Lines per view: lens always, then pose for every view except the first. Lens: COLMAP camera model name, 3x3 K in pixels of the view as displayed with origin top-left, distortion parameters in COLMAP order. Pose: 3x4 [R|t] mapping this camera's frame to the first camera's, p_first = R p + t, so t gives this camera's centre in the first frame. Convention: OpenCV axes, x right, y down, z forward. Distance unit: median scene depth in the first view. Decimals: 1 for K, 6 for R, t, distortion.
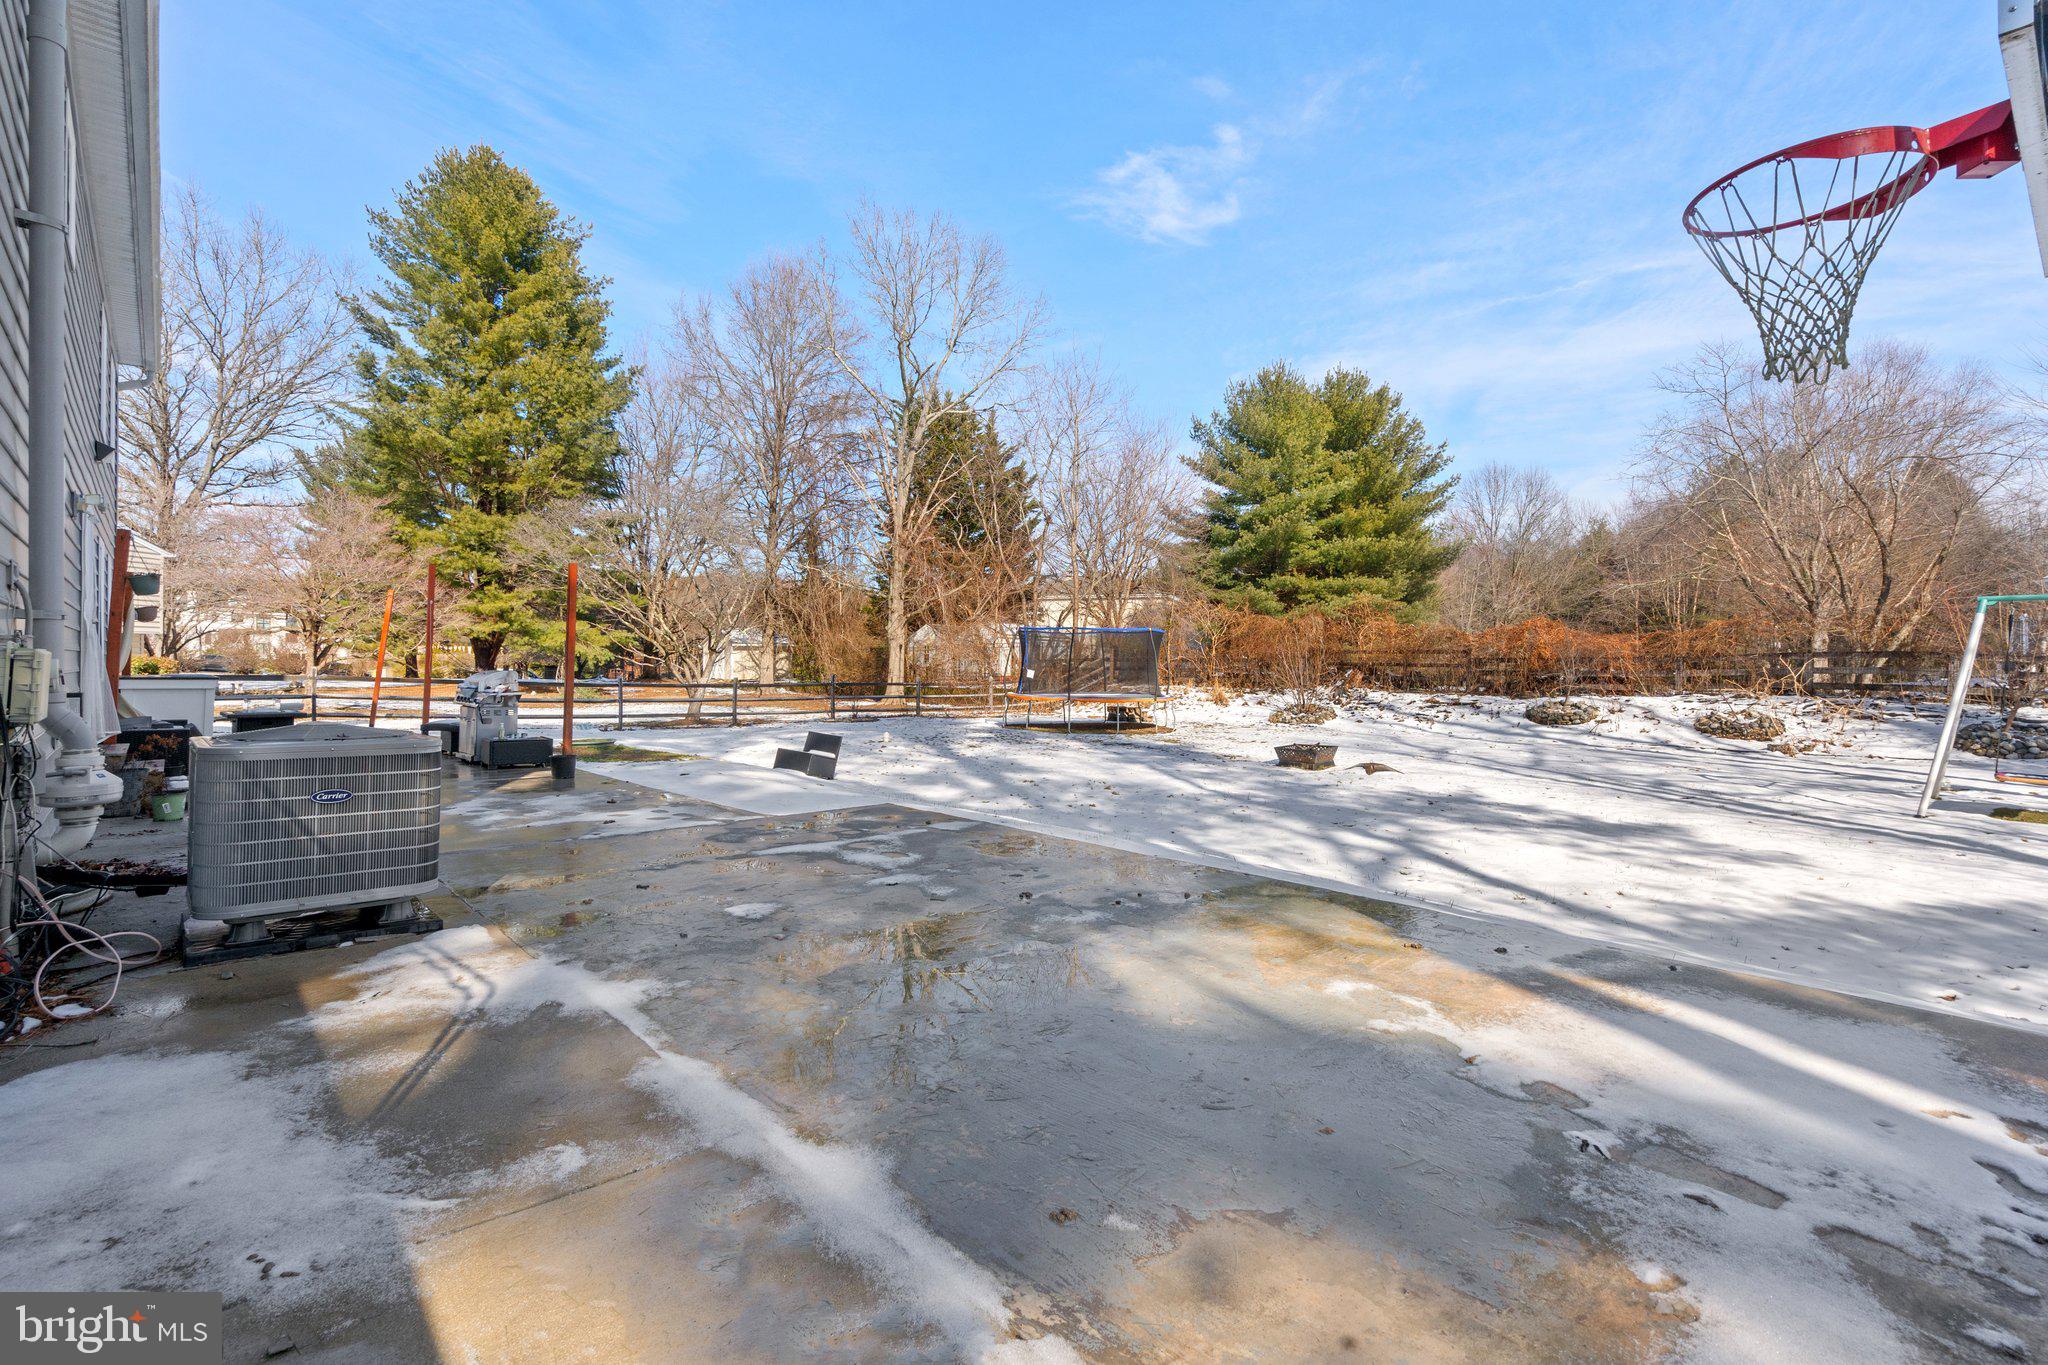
lens RADIAL K [[944.3, 0, 983.4], [0, 944.3, 660.3], [0, 0, 1]] dist [-0.004811, 0.002073]
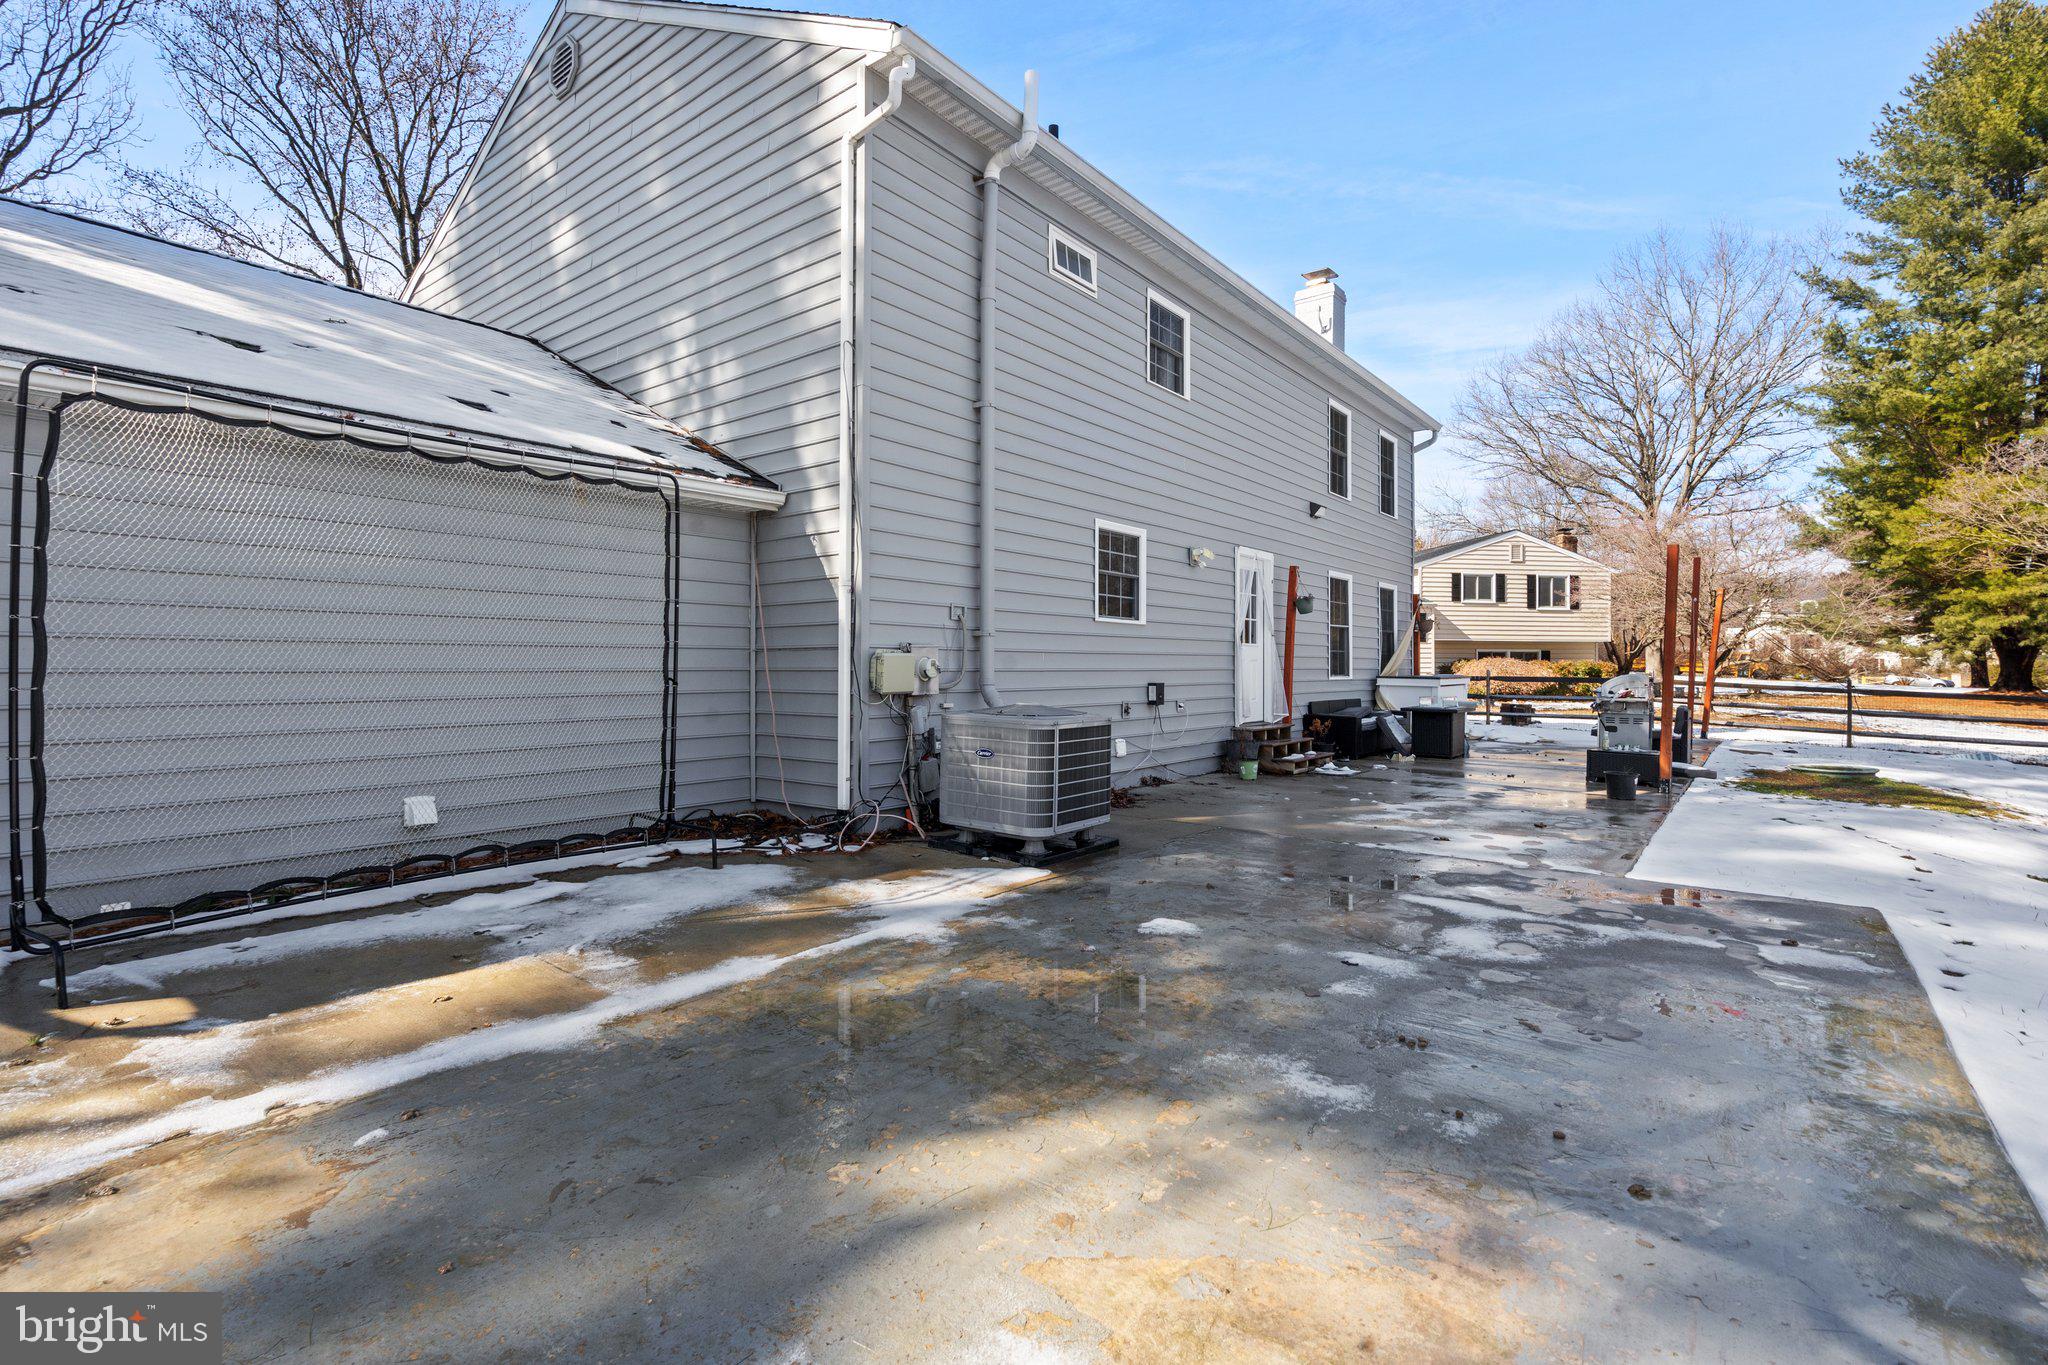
lens RADIAL K [[944.3, 0, 1061.6], [0, 944.3, 672.9], [0, 0, 1]] dist [-0.004811, 0.002073]
pose [[0.190338, 0.006962, -0.981694, 0.093137], [-0.000063, 0.999975, 0.007079, 0.001244], [0.981719, -0.001286, 0.190334, 0.104495]]
